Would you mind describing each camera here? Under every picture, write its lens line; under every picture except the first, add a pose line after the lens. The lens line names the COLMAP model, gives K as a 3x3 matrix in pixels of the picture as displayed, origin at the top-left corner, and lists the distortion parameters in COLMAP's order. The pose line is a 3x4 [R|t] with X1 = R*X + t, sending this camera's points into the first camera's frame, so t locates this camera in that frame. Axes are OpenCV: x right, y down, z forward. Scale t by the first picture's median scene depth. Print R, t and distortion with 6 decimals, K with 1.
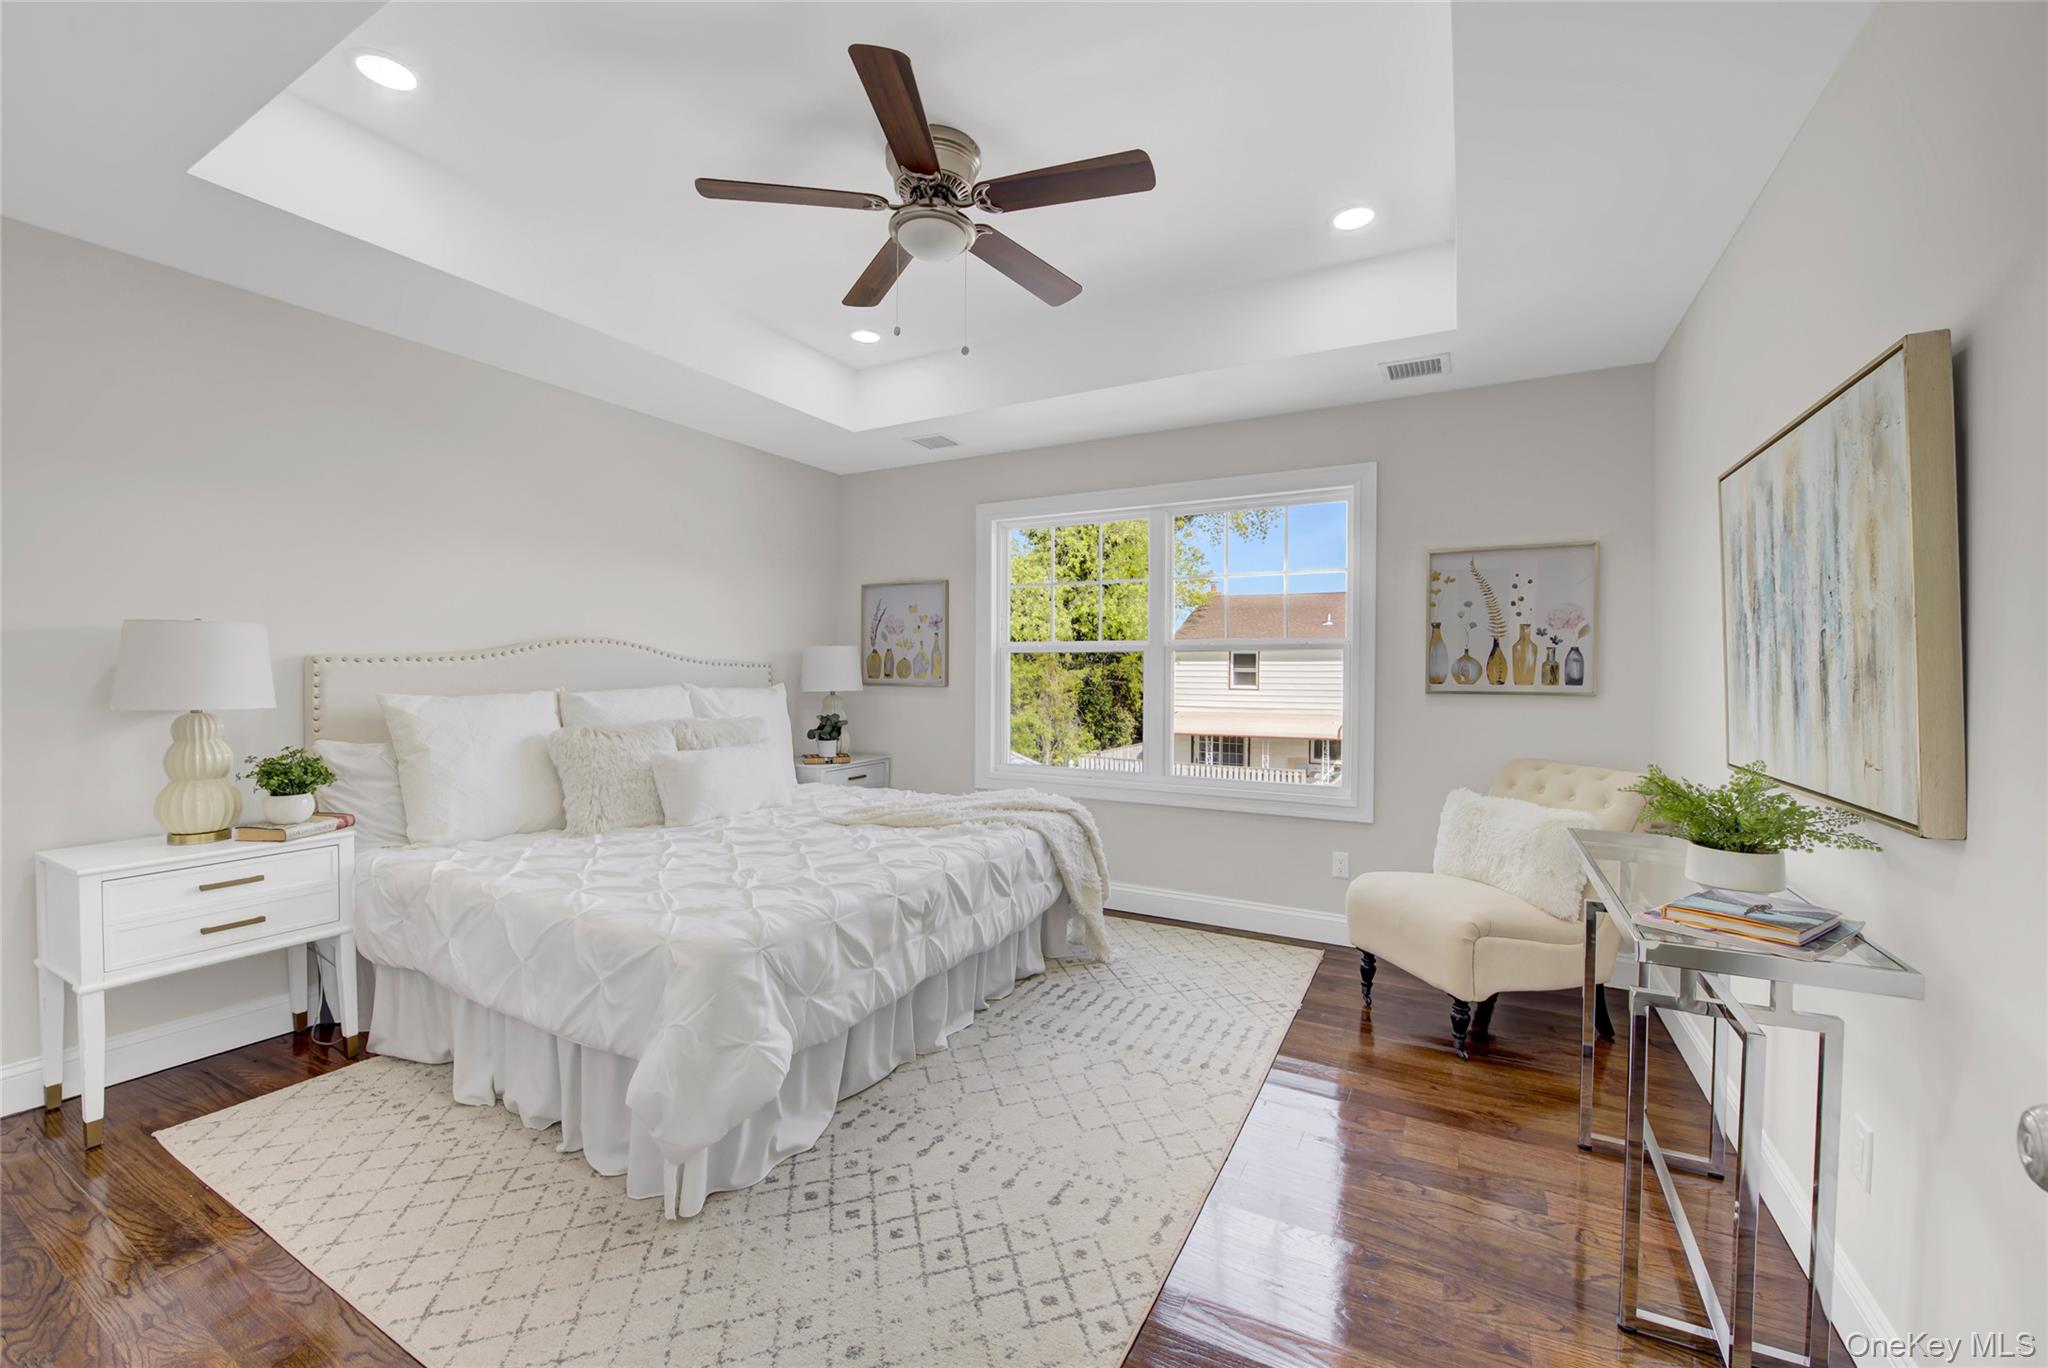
lens RADIAL K [[817.0, 0, 1017.5], [0, 817.0, 680.2], [0, 0, 1]] dist [-0.021016, -0.000929]
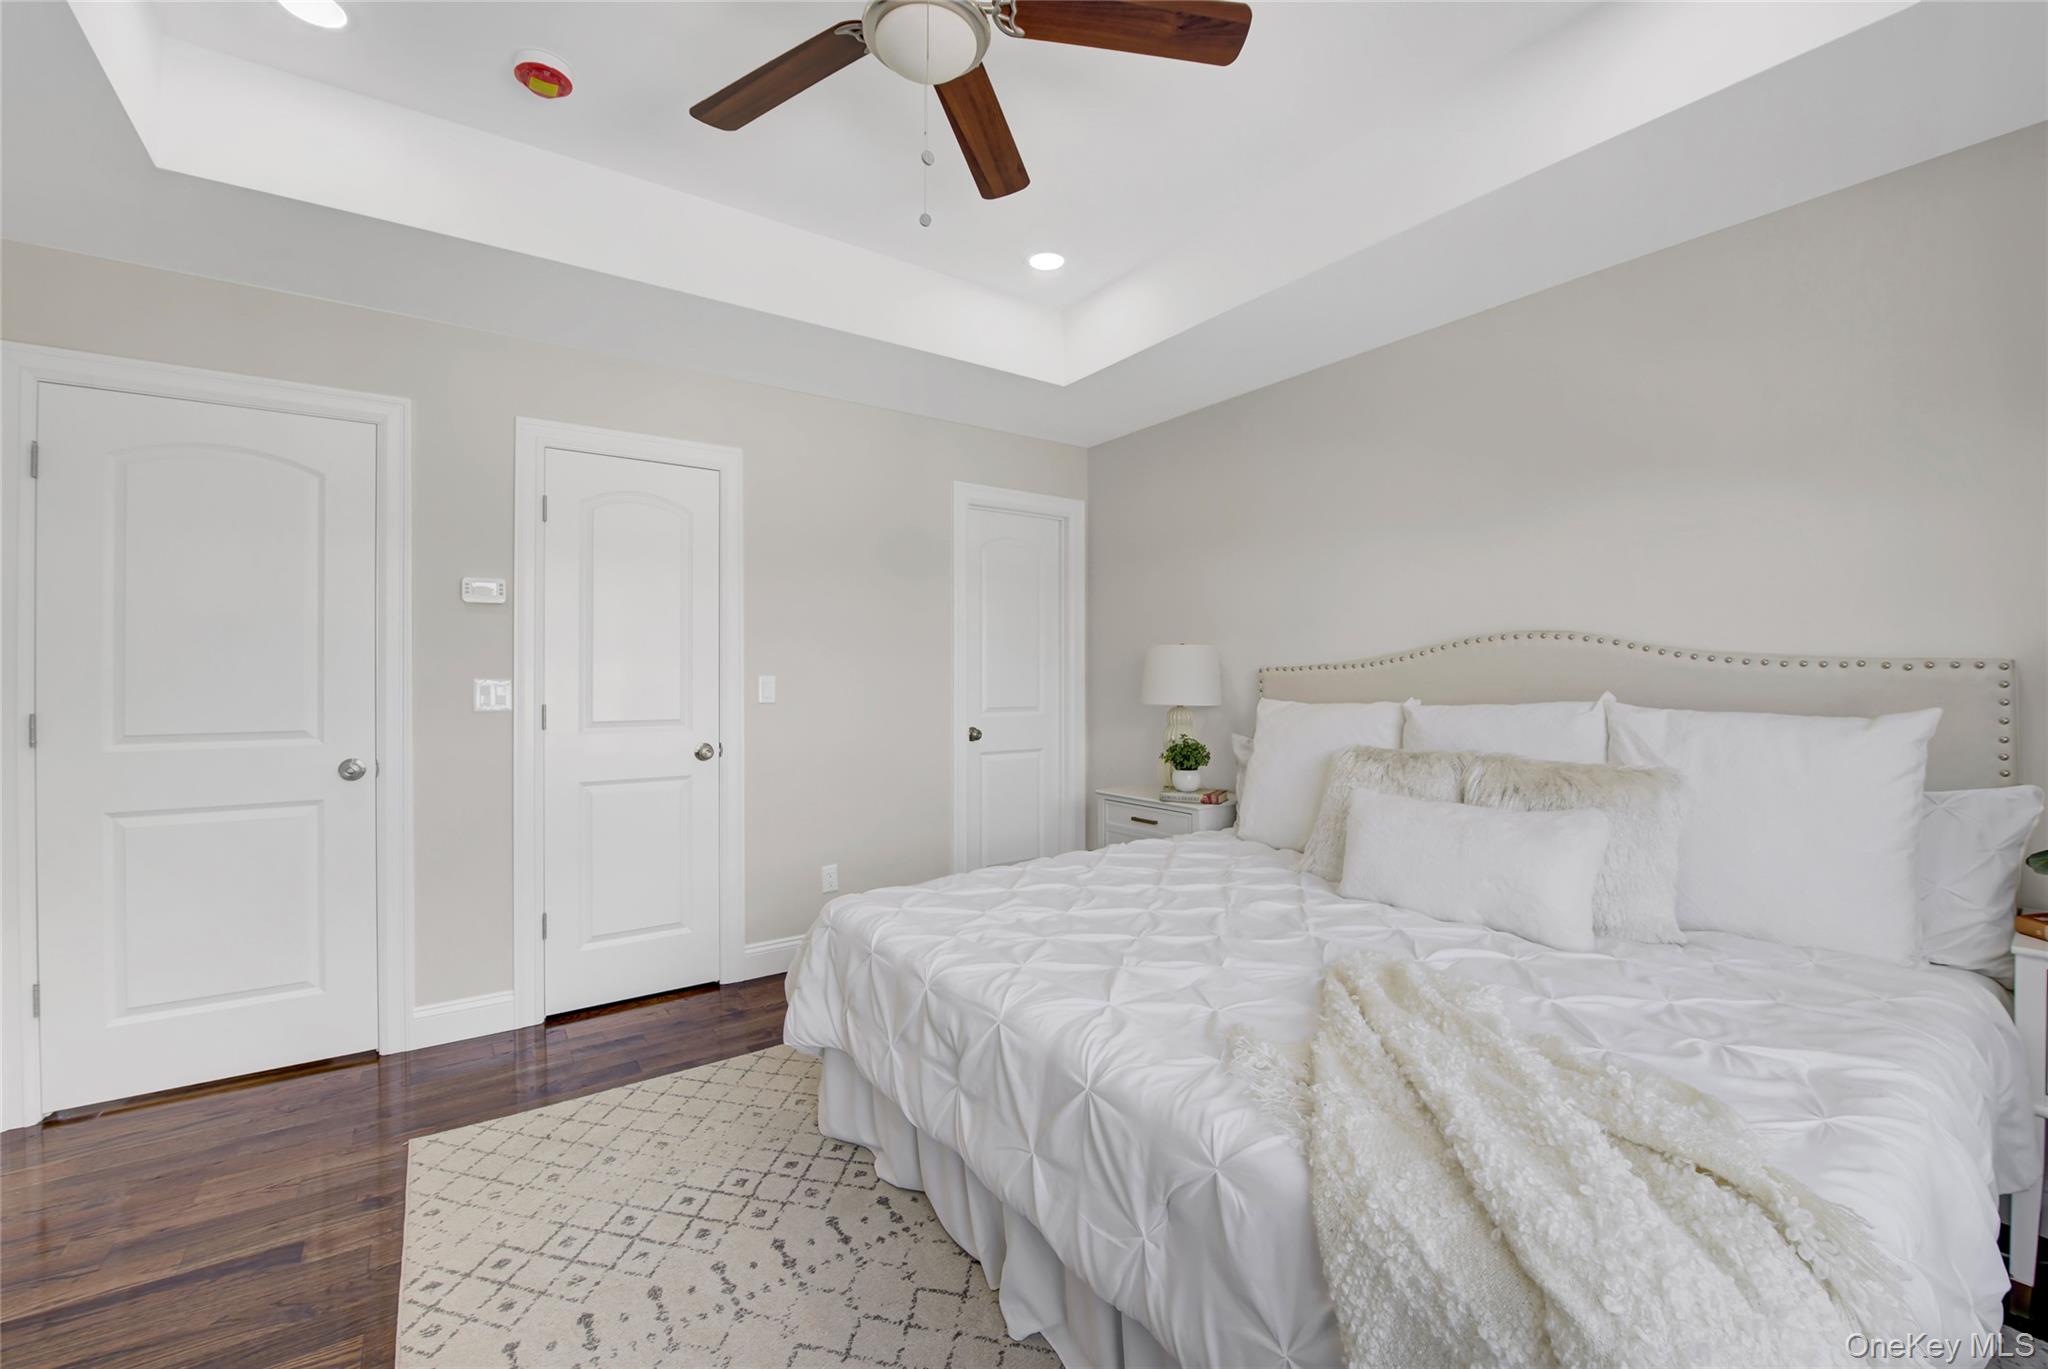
lens RADIAL K [[817.0, 0, 1013.2], [0, 817.0, 672.2], [0, 0, 1]] dist [-0.021016, -0.000929]
pose [[-0.436339, -0.013348, -0.899683, 0.610069], [-0.007000, 0.999910, -0.011440, -0.008115], [0.899755, 0.001306, -0.436393, 1.782931]]
